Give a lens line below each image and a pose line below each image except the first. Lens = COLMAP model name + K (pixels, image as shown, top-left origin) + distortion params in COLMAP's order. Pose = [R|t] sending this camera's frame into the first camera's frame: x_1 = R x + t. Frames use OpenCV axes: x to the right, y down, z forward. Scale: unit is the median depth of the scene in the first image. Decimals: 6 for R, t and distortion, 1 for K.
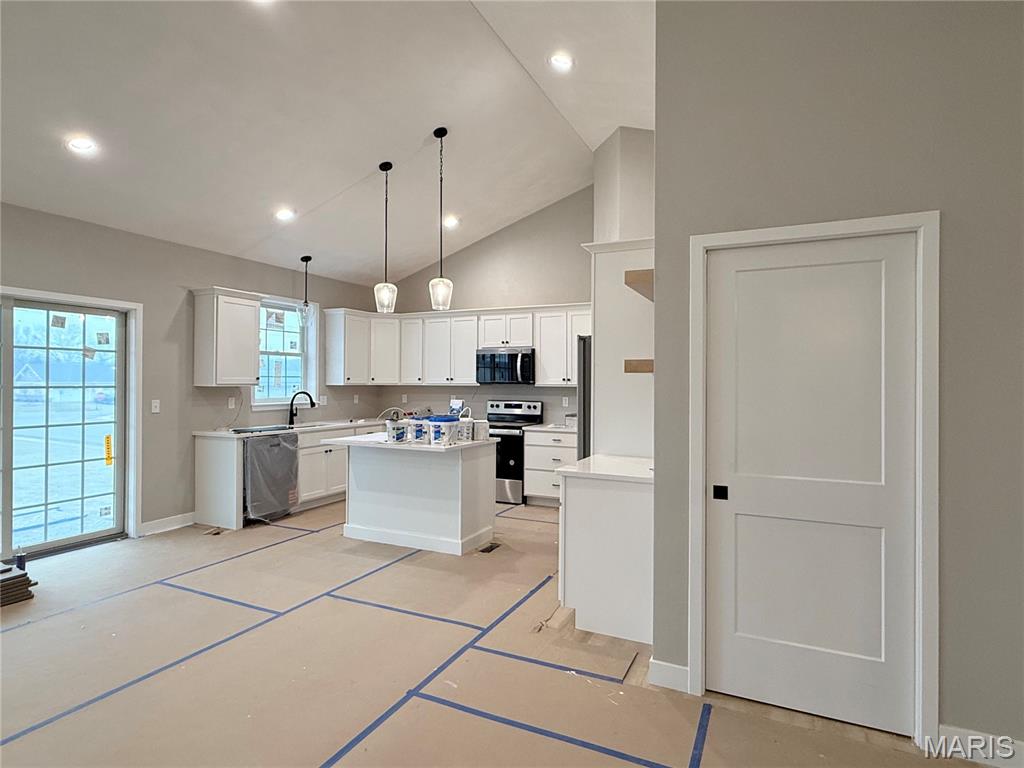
lens RADIAL K [[563.3, 0, 511.4], [0, 563.3, 381.6], [0, 0, 1]] dist [0.000779, 0.000153]
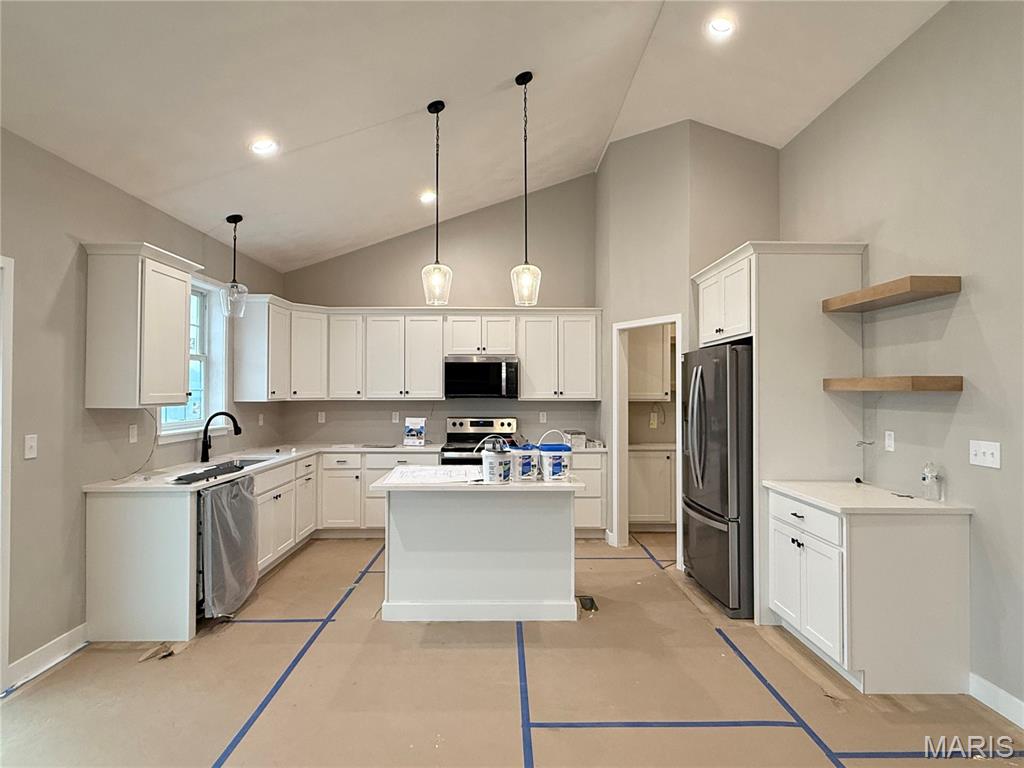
lens RADIAL K [[563.3, 0, 511.2], [0, 563.3, 384.9], [0, 0, 1]] dist [0.000779, 0.000153]
pose [[0.896624, 0.001739, 0.442789, -0.402561], [0.002094, 0.999964, -0.008166, -0.009892], [-0.442788, 0.008249, 0.896588, 0.260460]]
